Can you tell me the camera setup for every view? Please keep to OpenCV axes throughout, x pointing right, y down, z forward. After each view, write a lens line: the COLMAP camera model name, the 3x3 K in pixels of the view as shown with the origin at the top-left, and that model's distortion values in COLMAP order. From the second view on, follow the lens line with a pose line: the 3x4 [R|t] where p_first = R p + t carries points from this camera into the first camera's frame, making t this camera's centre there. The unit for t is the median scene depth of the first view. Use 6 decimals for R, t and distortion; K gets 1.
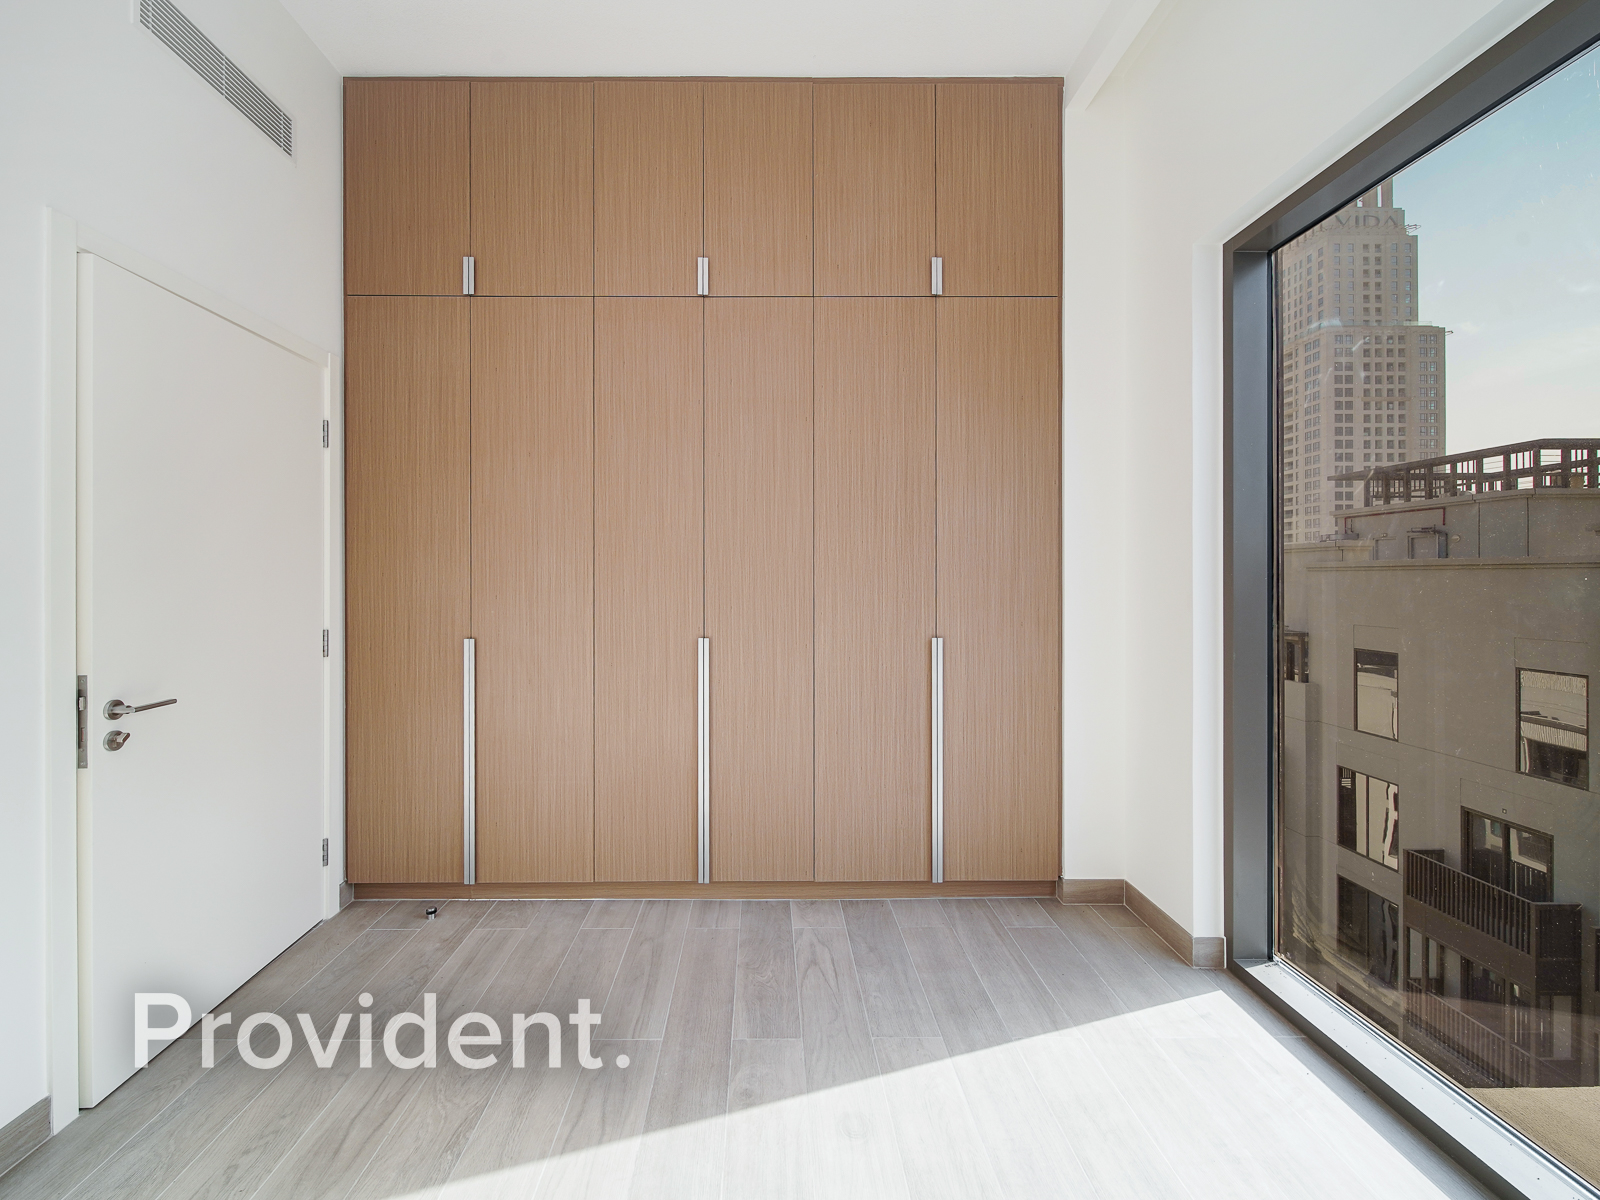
lens RADIAL K [[663.3, 0, 761.5], [0, 663.3, 579.6], [0, 0, 1]] dist [-0.003970, -0.000653]
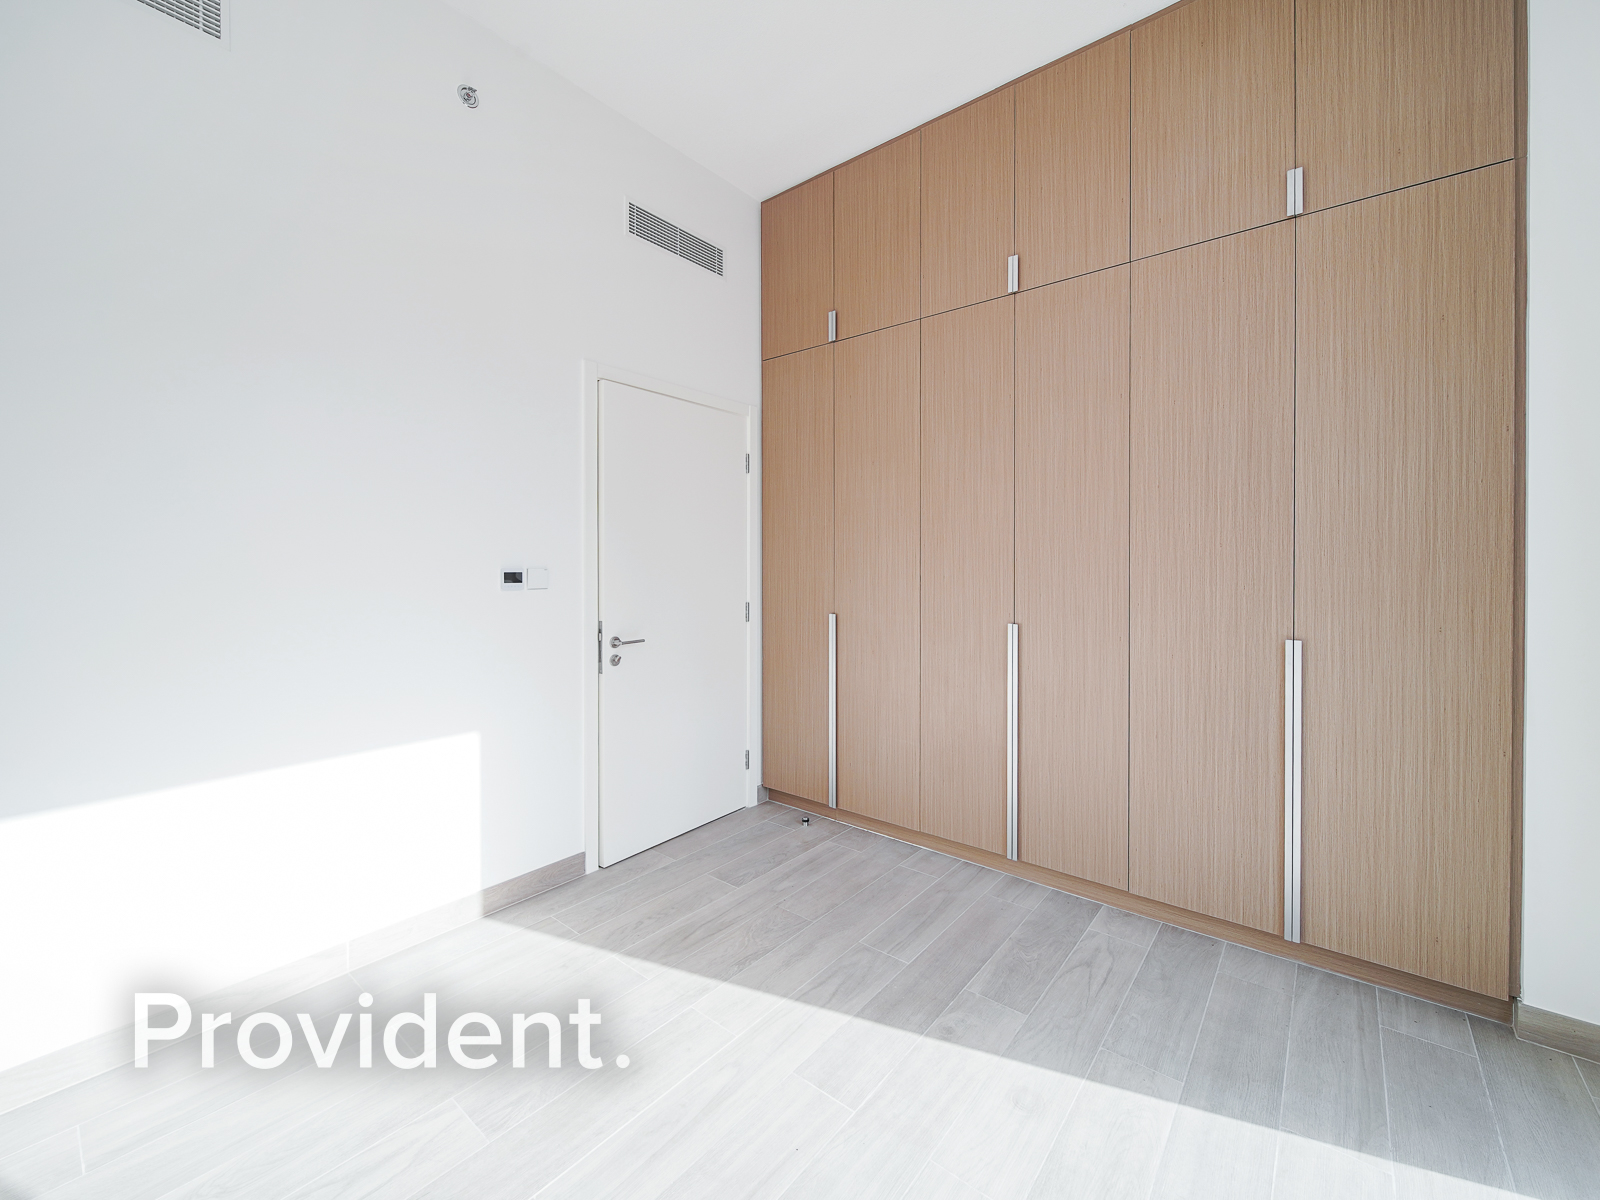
lens RADIAL K [[651.6, 0, 795.5], [0, 651.6, 573.3], [0, 0, 1]] dist [-0.000368, -0.003649]
pose [[0.766155, 0.008156, -0.642604, 0.321337], [-0.002525, 0.999950, 0.009681, -0.000185], [0.642651, -0.005794, 0.766137, 0.001510]]
